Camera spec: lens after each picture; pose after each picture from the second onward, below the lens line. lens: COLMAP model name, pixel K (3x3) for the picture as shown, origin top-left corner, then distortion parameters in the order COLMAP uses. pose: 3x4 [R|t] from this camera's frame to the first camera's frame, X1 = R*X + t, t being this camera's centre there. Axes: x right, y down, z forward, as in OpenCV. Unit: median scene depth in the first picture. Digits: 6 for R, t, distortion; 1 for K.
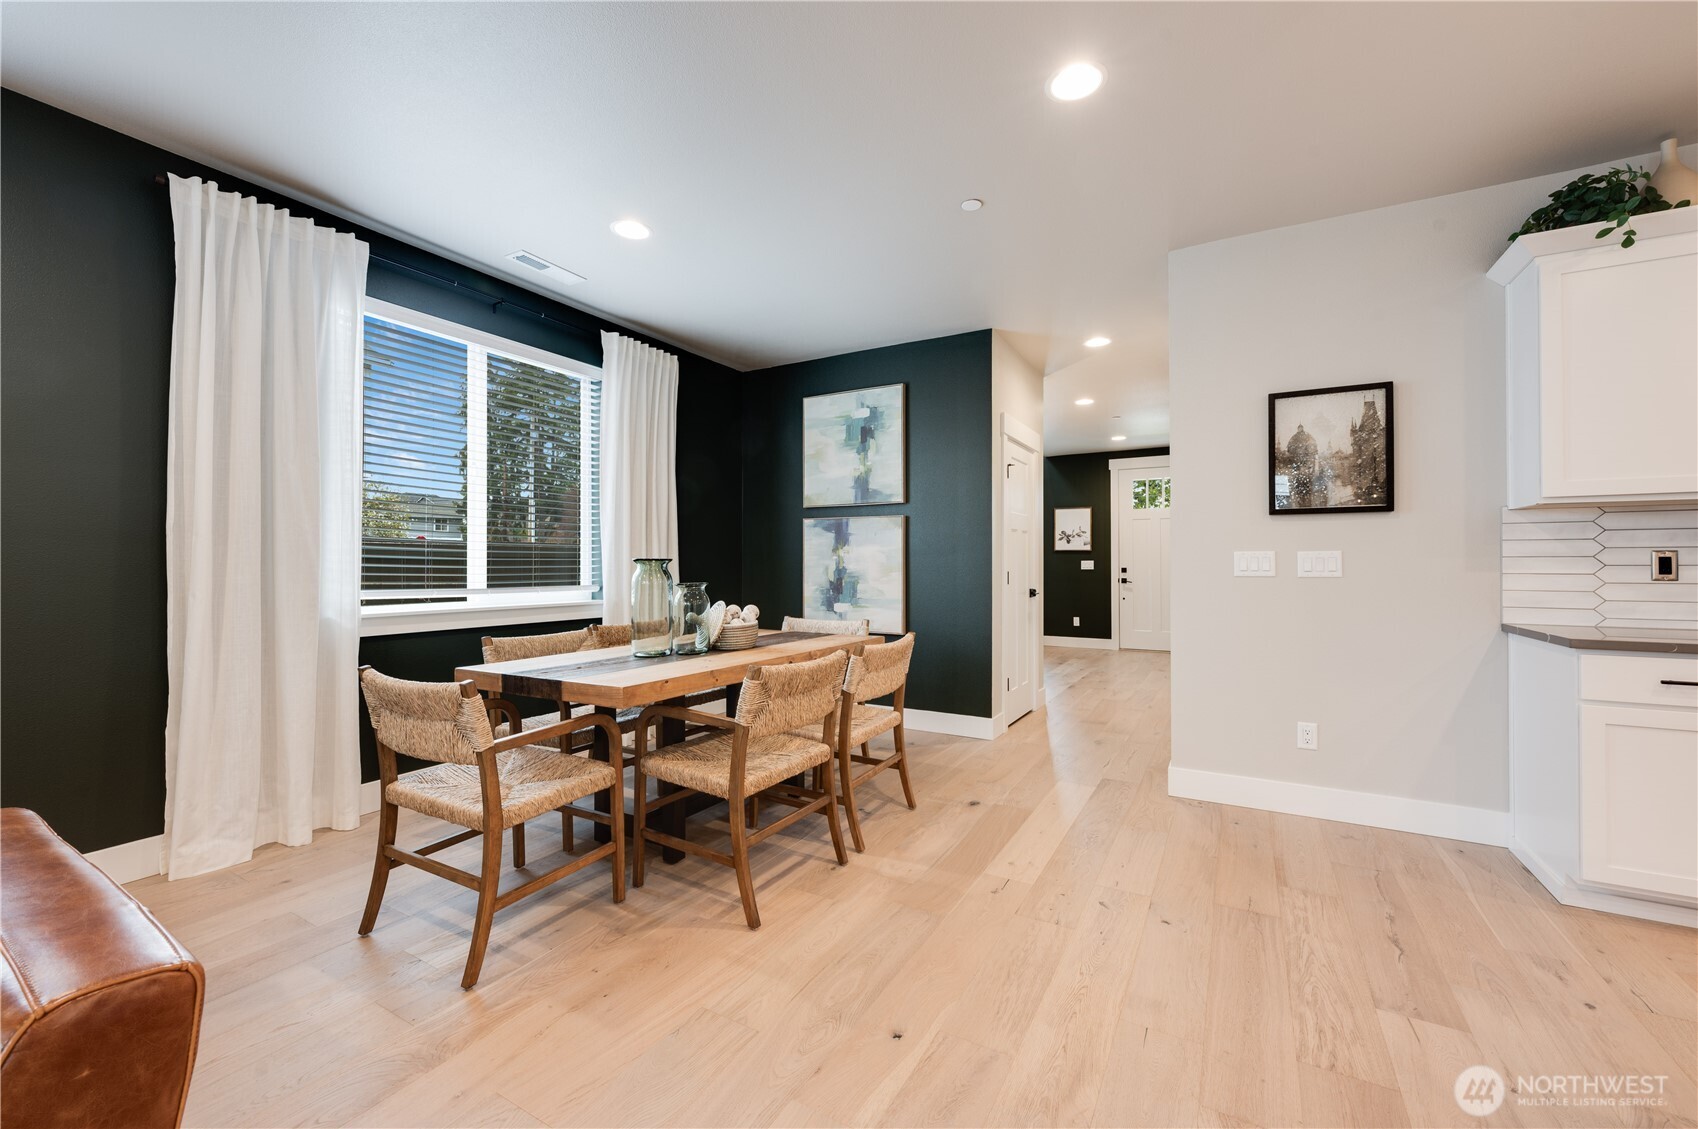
lens RADIAL K [[685.7, 0, 842.7], [0, 685.7, 564.1], [0, 0, 1]] dist [0.001442, 0.000052]
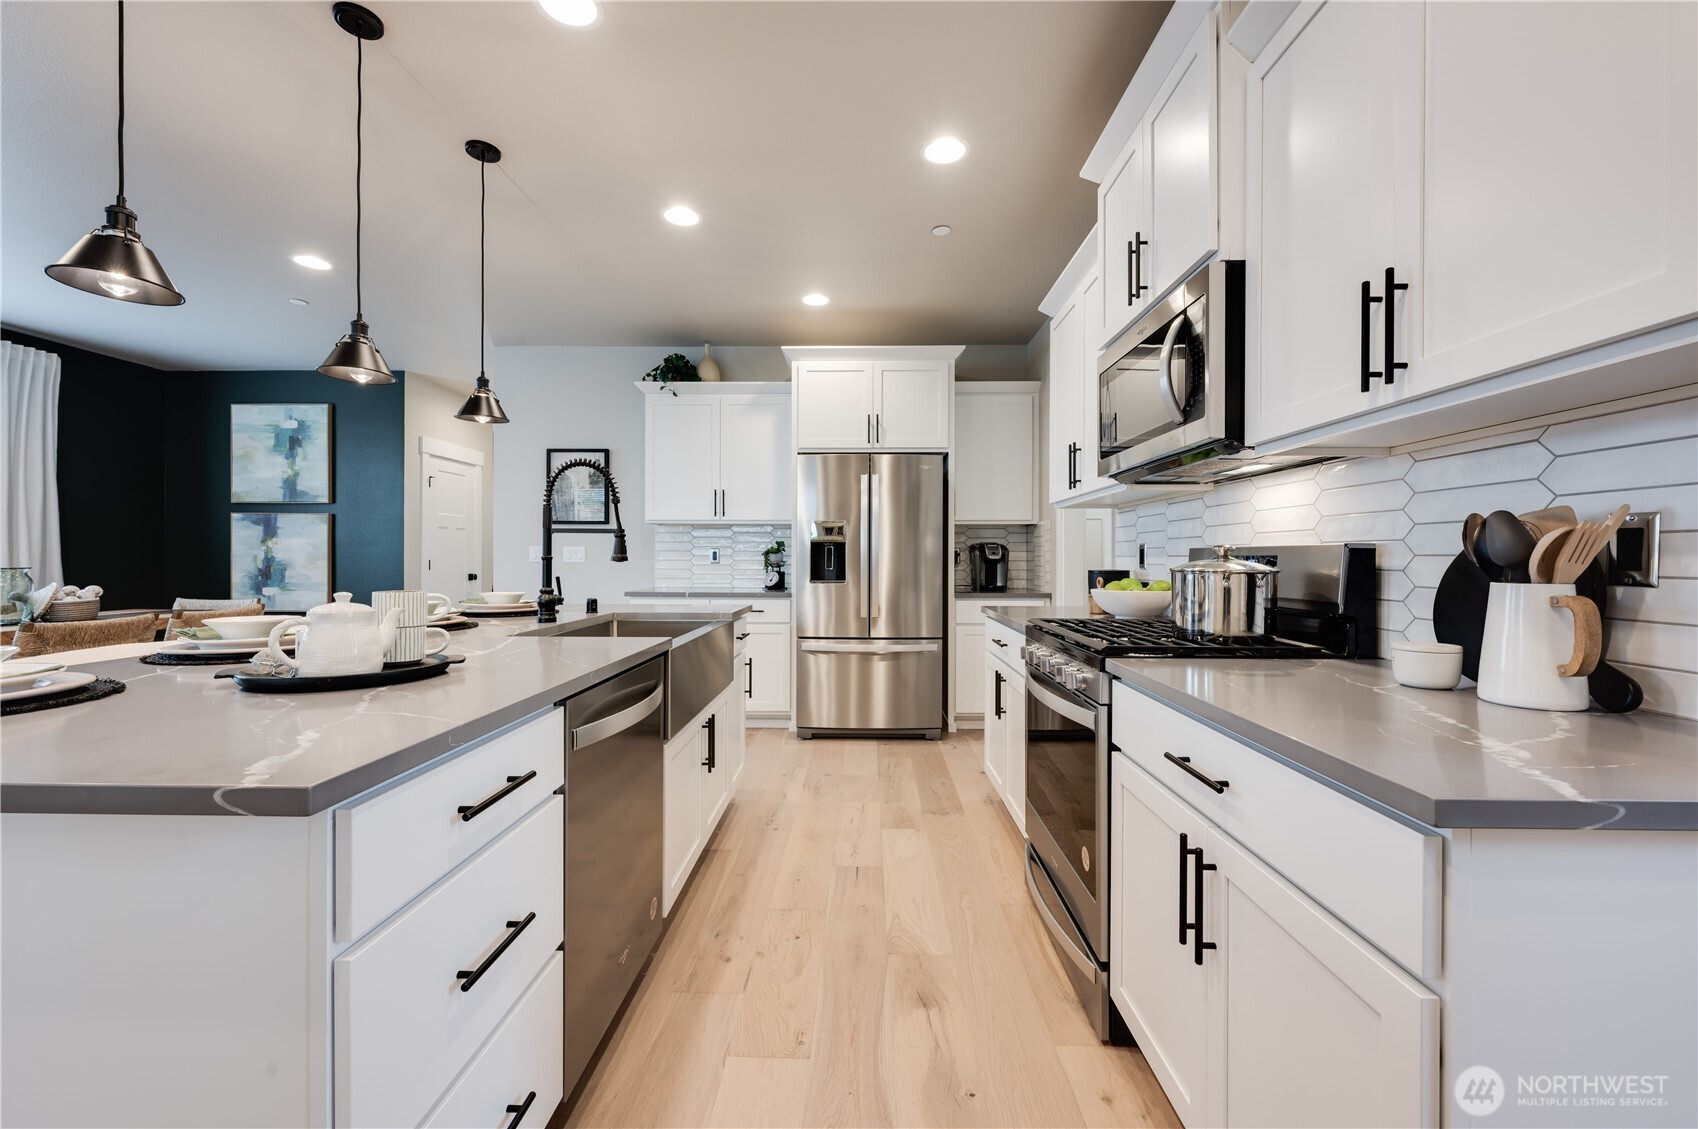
lens RADIAL K [[685.7, 0, 848.6], [0, 685.7, 561.8], [0, 0, 1]] dist [0.001442, 0.000052]
pose [[0.879879, -0.000040, 0.475197, 0.310634], [-0.004202, 0.999960, 0.007866, 0.000637], [-0.475179, -0.008918, 0.879844, -0.483835]]
